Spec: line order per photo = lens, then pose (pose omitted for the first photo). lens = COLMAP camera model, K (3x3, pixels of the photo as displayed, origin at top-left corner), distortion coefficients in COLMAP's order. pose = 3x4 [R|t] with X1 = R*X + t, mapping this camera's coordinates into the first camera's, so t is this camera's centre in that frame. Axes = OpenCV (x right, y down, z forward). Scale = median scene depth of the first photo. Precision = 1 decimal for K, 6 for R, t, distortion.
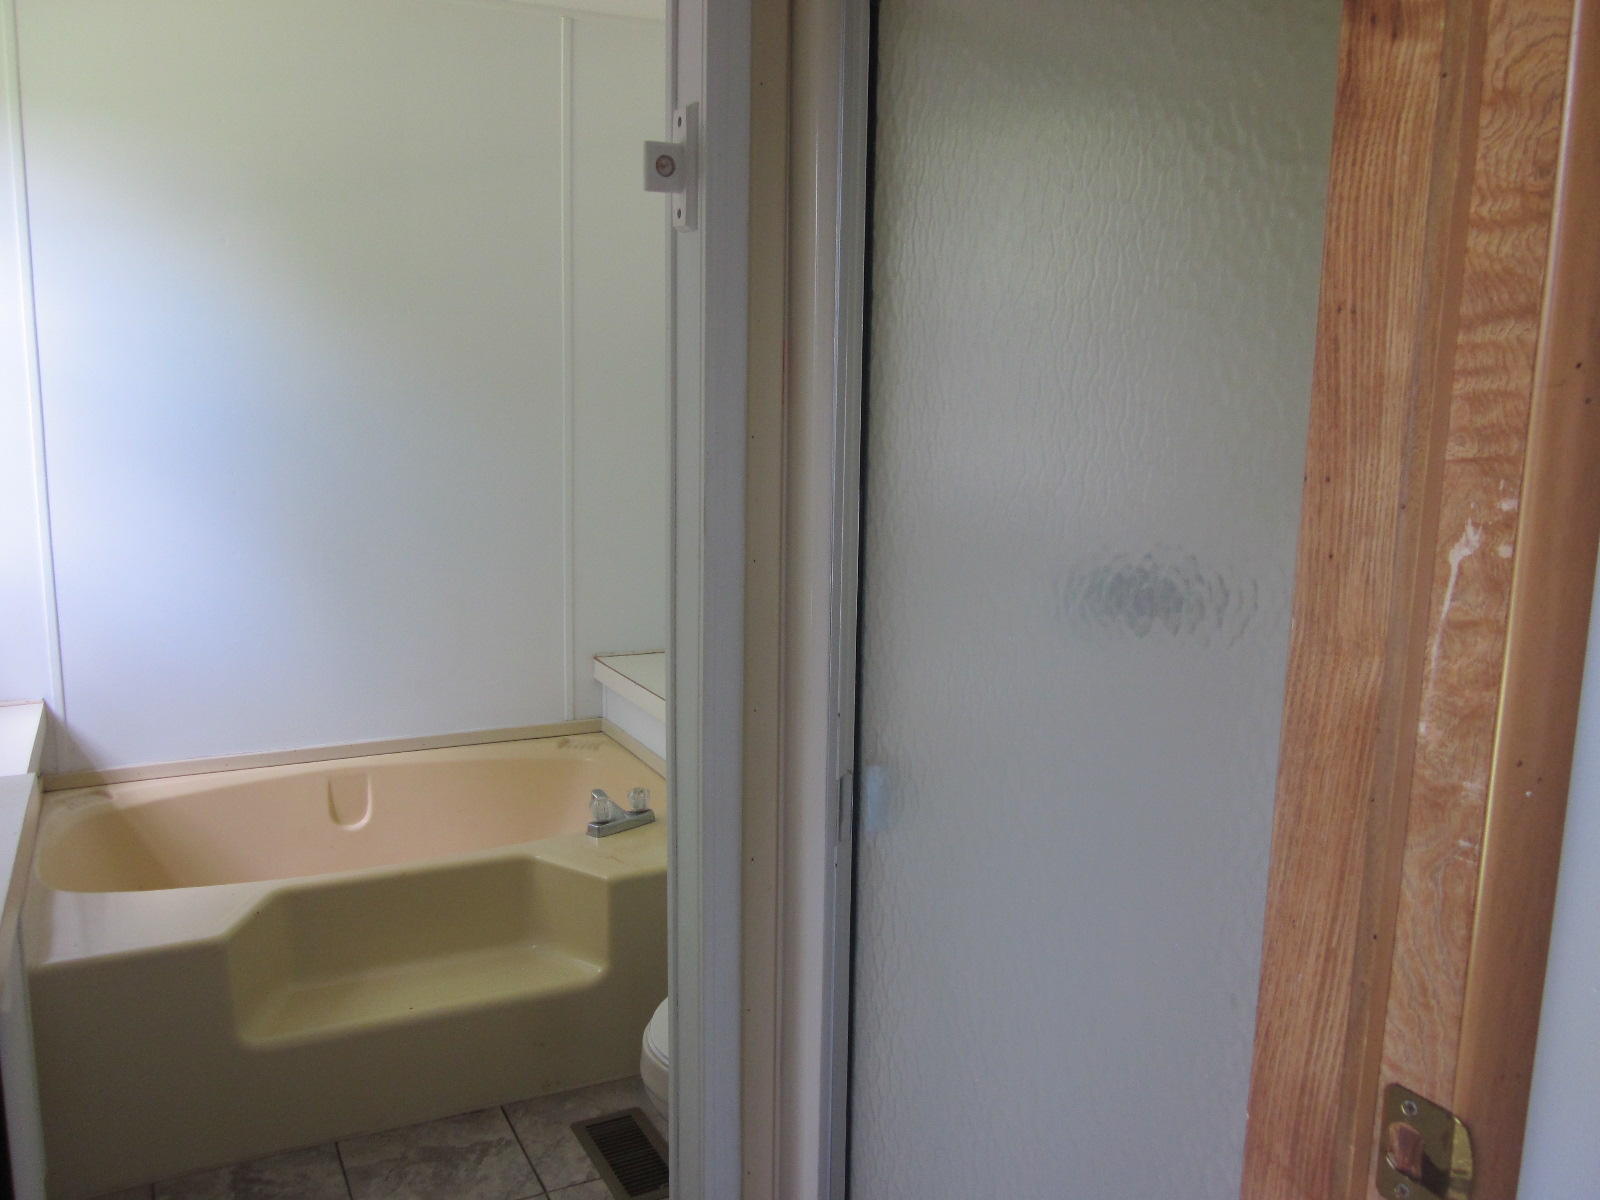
lens RADIAL K [[1330.7, 0, 800.8], [0, 1330.7, 604.8], [0, 0, 1]] dist [-0.047070, 0.014132]
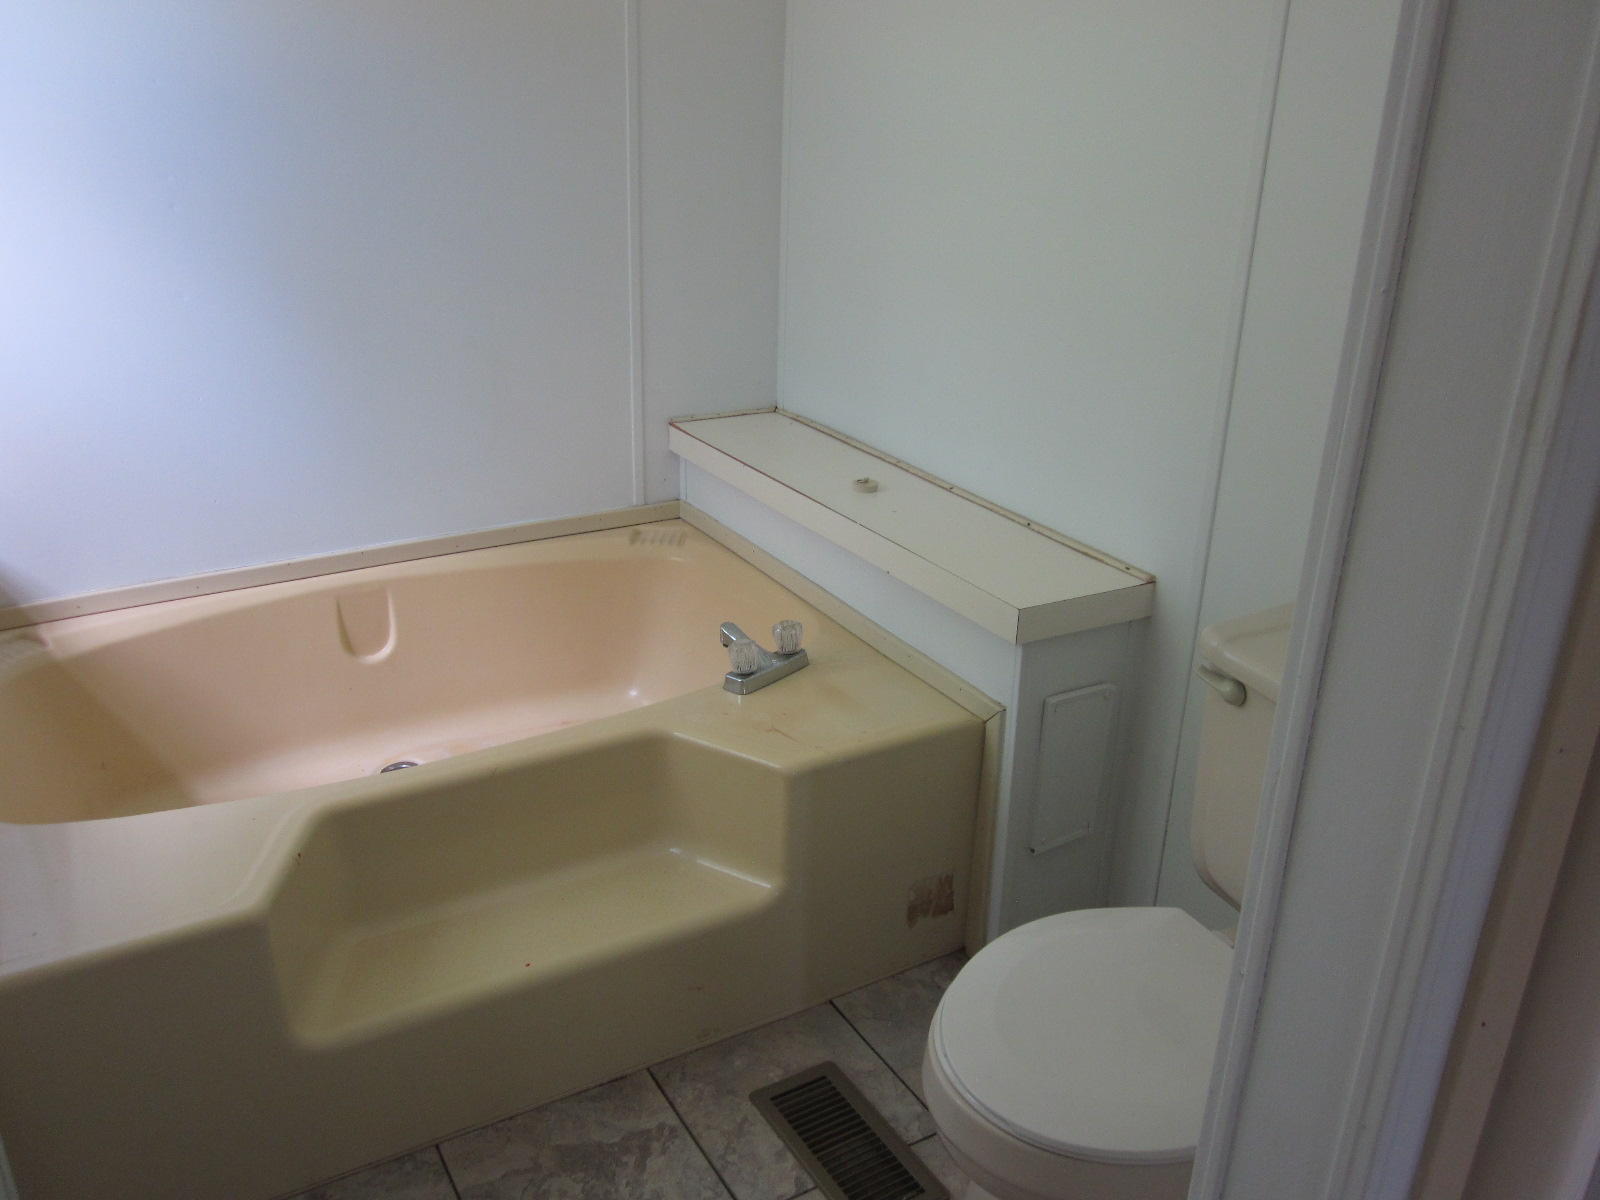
lens RADIAL K [[1330.7, 0, 795.0], [0, 1330.7, 597.6], [0, 0, 1]] dist [-0.047070, 0.014132]
pose [[0.998279, -0.020987, 0.054766, -0.161298], [0.008378, 0.975235, 0.221013, -0.038241], [-0.058048, -0.220174, 0.973732, 0.295230]]
